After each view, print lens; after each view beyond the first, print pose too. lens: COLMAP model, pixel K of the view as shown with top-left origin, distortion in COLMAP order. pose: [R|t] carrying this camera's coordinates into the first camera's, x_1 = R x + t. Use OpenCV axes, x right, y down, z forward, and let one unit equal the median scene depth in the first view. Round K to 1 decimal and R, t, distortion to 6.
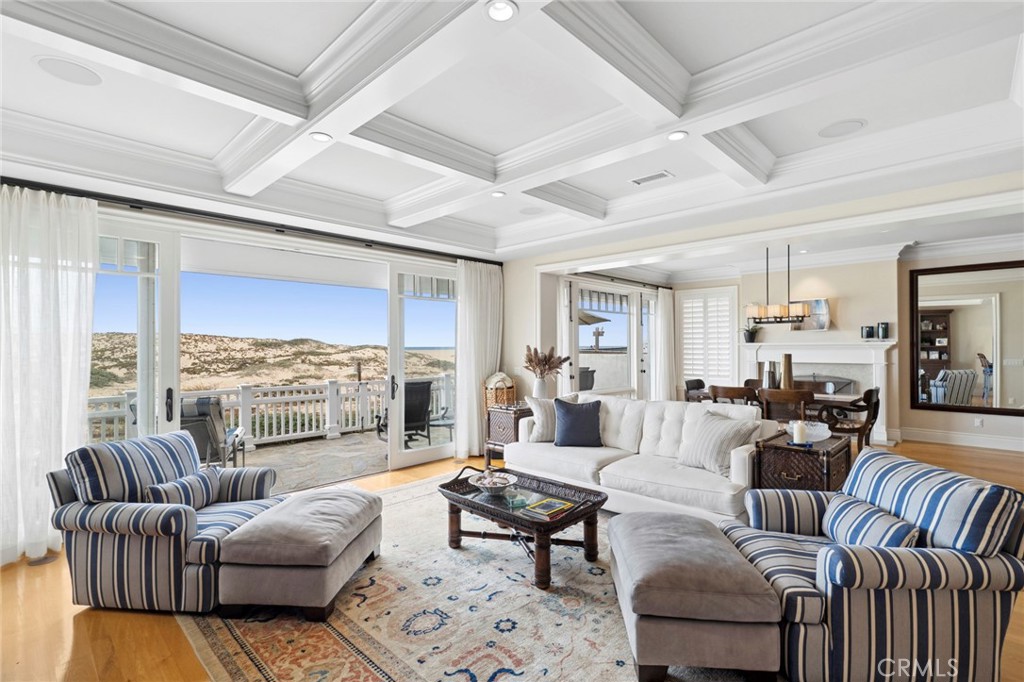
lens RADIAL K [[475.4, 0, 514.0], [0, 475.4, 342.2], [0, 0, 1]] dist [-0.000638, -0.000048]
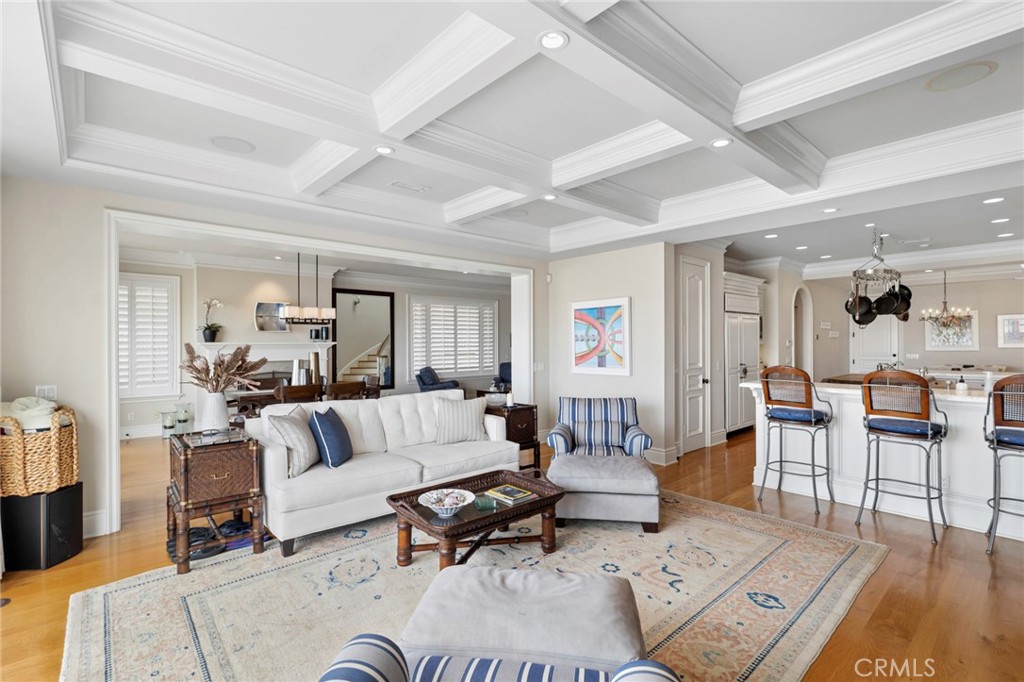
lens RADIAL K [[475.4, 0, 506.5], [0, 475.4, 343.8], [0, 0, 1]] dist [-0.000638, -0.000048]
pose [[0.080460, 0.004617, 0.996747, -0.538667], [-0.005180, 0.999978, -0.004213, 0.007292], [-0.996744, -0.004824, 0.080482, 0.494613]]
